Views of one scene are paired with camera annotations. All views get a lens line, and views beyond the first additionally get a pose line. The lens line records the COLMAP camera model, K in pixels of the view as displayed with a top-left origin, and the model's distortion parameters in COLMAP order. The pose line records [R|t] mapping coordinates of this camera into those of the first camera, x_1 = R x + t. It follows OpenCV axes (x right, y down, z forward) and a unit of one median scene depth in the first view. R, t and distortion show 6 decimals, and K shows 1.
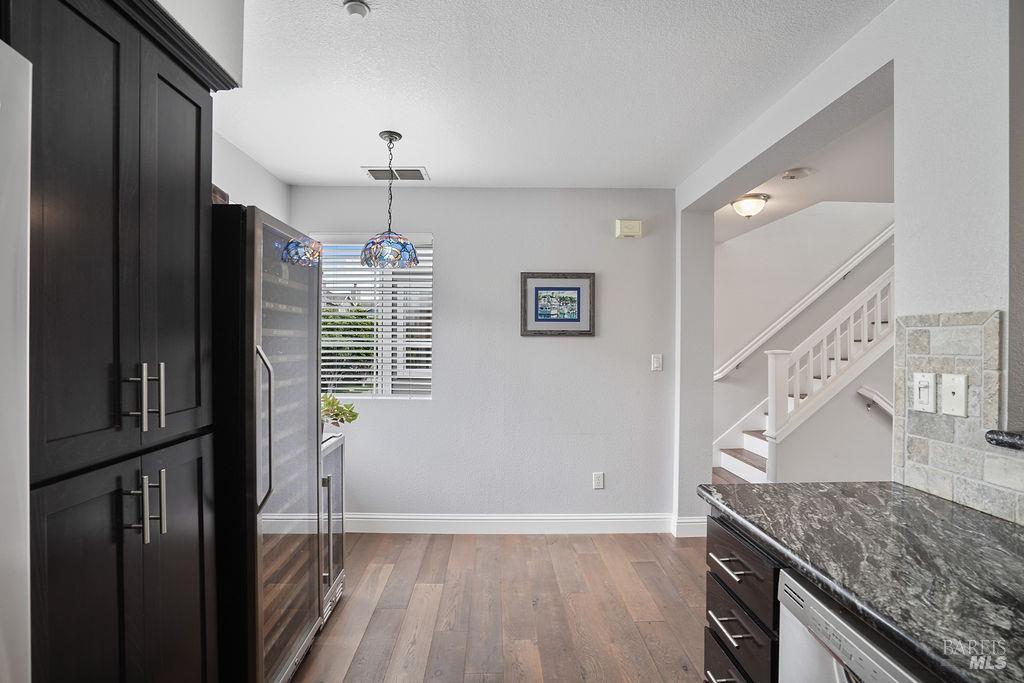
lens RADIAL K [[476.9, 0, 511.4], [0, 476.9, 339.8], [0, 0, 1]] dist [-0.047999, 0.014149]
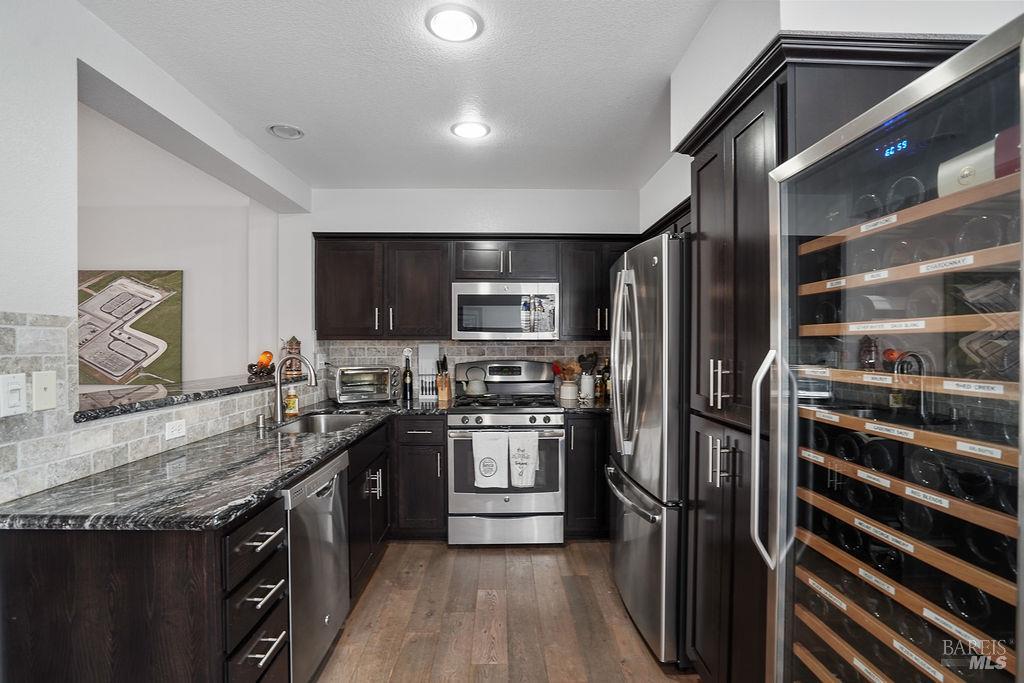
lens RADIAL K [[476.9, 0, 514.9], [0, 476.9, 346.2], [0, 0, 1]] dist [-0.047999, 0.014149]
pose [[-0.999926, -0.007799, 0.009354, -0.150419], [-0.007808, 0.999969, -0.000891, 0.008964], [-0.009347, -0.000964, -0.999956, 2.127547]]
